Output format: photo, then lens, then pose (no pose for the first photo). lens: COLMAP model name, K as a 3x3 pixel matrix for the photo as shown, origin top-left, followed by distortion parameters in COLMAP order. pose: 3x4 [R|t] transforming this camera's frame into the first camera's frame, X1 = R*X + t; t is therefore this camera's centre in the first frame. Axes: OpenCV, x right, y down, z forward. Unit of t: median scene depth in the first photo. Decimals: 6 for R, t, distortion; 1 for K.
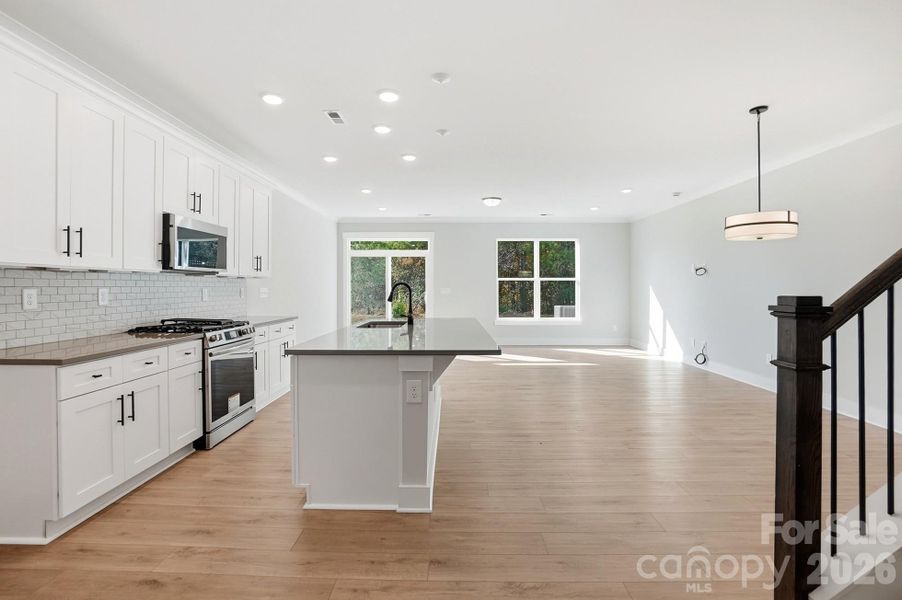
lens RADIAL K [[405.2, 0, 447.3], [0, 405.2, 293.7], [0, 0, 1]] dist [-0.063594, 0.021916]
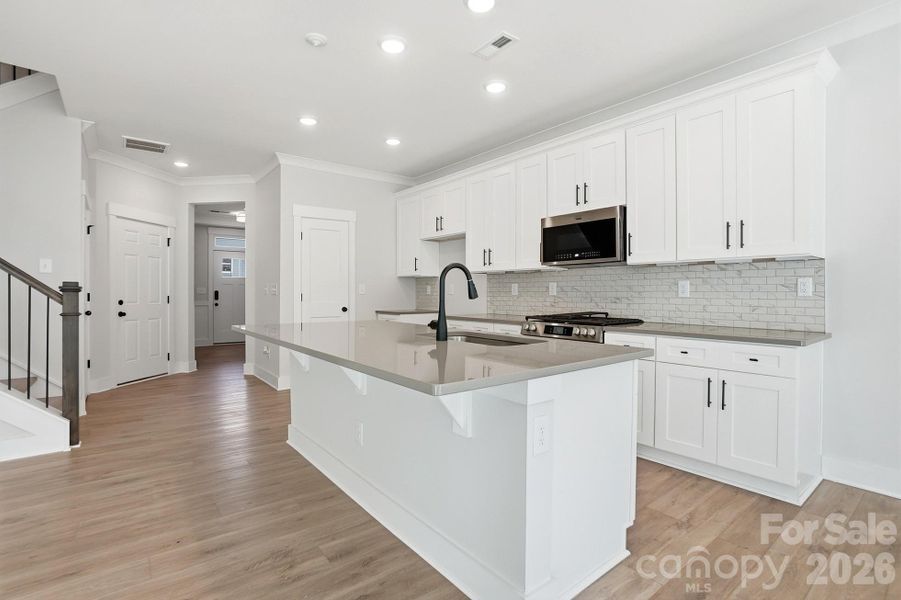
lens RADIAL K [[404.8, 0, 446.8], [0, 404.8, 293.7], [0, 0, 1]] dist [-0.063594, 0.021916]
pose [[-0.763829, 0.013647, -0.645274, 0.293432], [0.004453, 0.999864, 0.015875, 0.001330], [0.645403, 0.009252, -0.763786, 1.669810]]
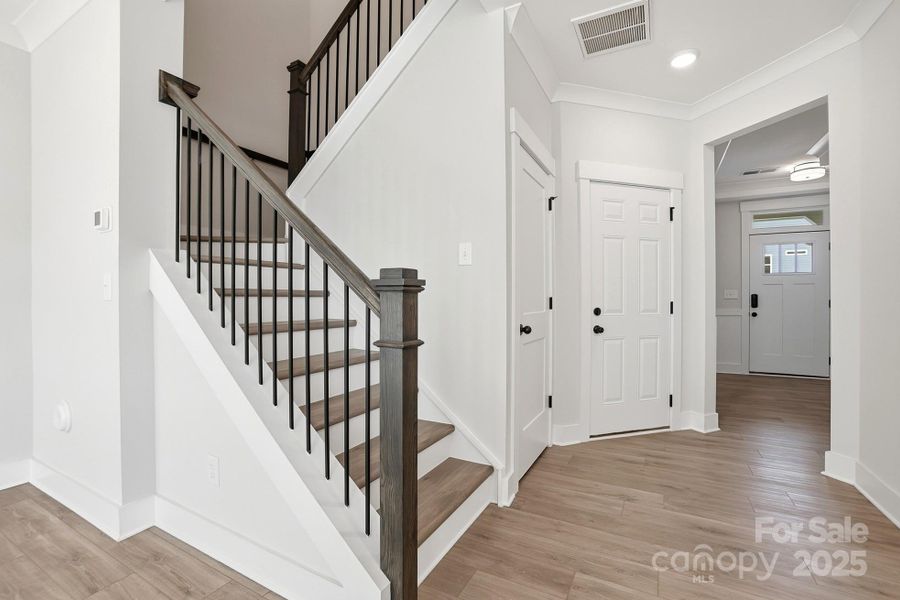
lens RADIAL K [[404.3, 0, 446.3], [0, 404.3, 293.7], [0, 0, 1]] dist [-0.063594, 0.021916]
pose [[-0.884397, 0.014336, 0.466516, 0.149887], [0.011956, 0.999896, -0.008062, 0.012599], [-0.466583, -0.001553, -0.884476, 0.787582]]
